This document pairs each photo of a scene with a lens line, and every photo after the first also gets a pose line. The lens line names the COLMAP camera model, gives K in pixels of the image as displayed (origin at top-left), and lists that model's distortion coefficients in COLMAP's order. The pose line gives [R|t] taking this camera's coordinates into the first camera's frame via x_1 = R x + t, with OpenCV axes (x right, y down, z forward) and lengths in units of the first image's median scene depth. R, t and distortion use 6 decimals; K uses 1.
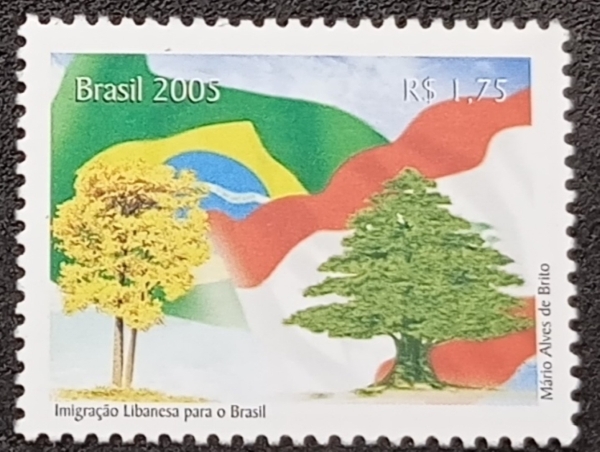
lens RADIAL K [[488.3, 0, 300.0], [0, 488.3, 226.0], [0, 0, 1]] dist [0.090705, -0.005585]
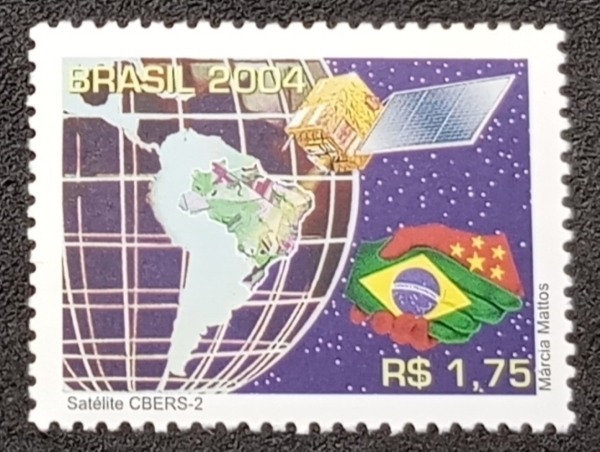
lens RADIAL K [[492.3, 0, 300.0], [0, 492.3, 226.0], [0, 0, 1]] dist [-0.003040, 0.101634]
pose [[0.999726, -0.023402, 0.000820, -0.007920], [0.023356, 0.999043, 0.036985, -0.276757], [-0.001684, -0.036955, 0.999315, -0.005539]]
